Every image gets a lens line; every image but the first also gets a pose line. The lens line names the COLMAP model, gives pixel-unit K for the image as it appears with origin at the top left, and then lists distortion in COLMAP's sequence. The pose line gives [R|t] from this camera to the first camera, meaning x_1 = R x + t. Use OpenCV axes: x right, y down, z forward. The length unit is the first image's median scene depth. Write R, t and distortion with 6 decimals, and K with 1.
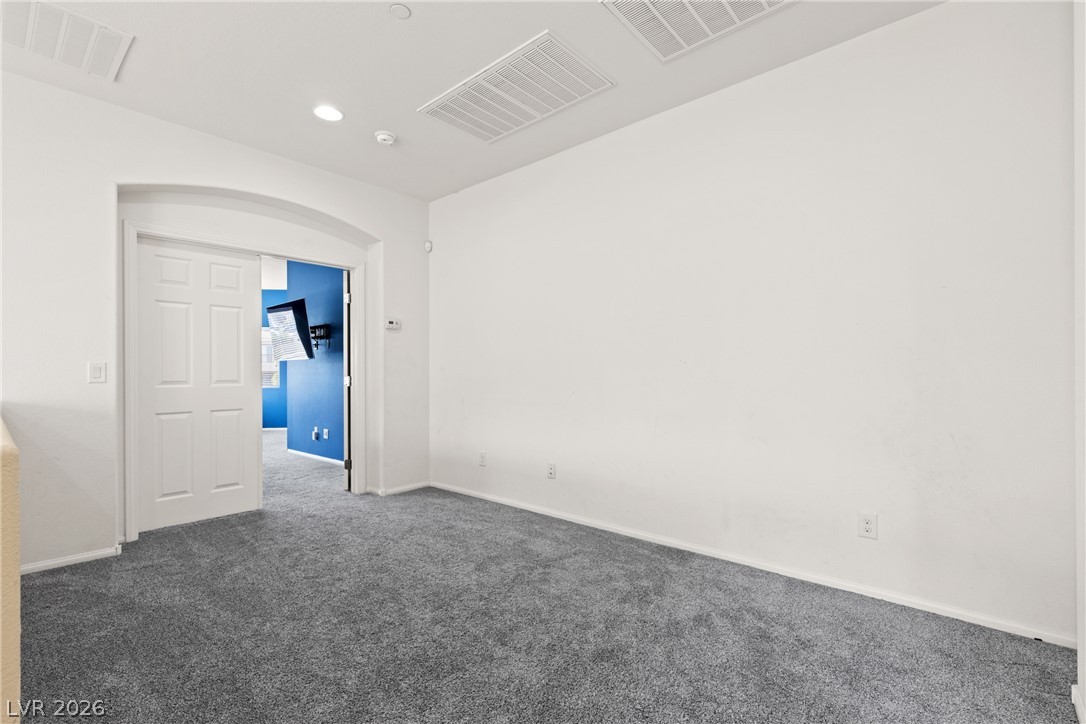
lens RADIAL K [[492.8, 0, 550.7], [0, 492.8, 362.8], [0, 0, 1]] dist [0.012347, 0.000060]
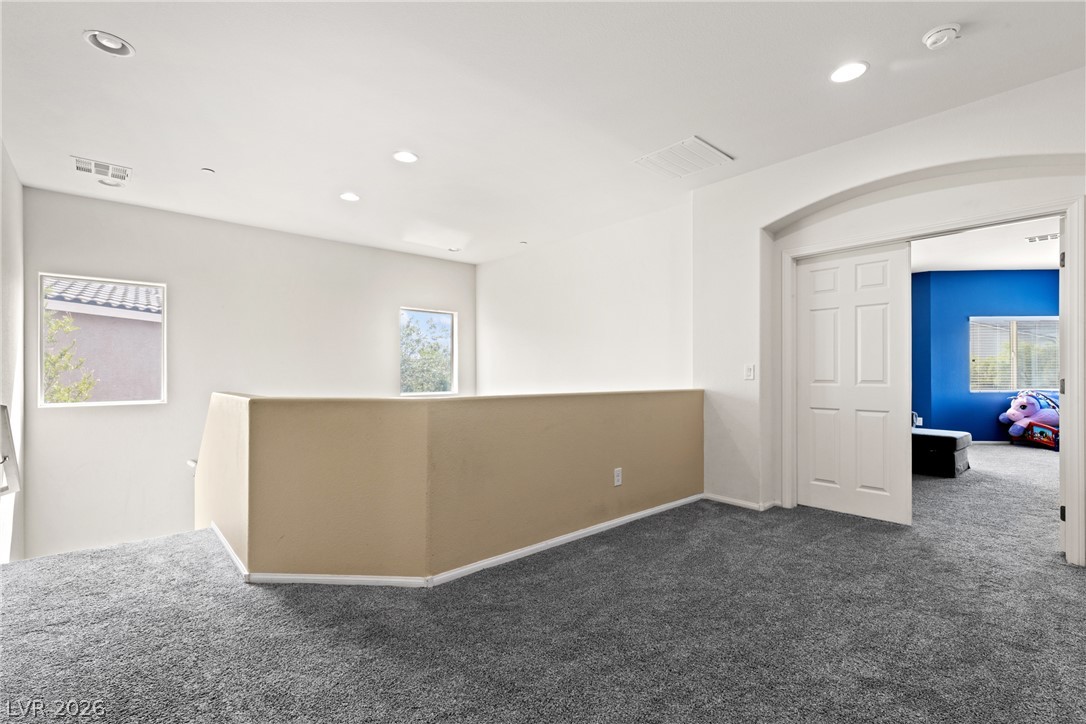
lens RADIAL K [[492.8, 0, 551.8], [0, 492.8, 367.6], [0, 0, 1]] dist [0.012347, 0.000060]
pose [[-0.112330, -0.005626, -0.993655, 0.428210], [0.016490, 0.999836, -0.007526, 0.007299], [0.993534, -0.017231, -0.112219, 0.529551]]
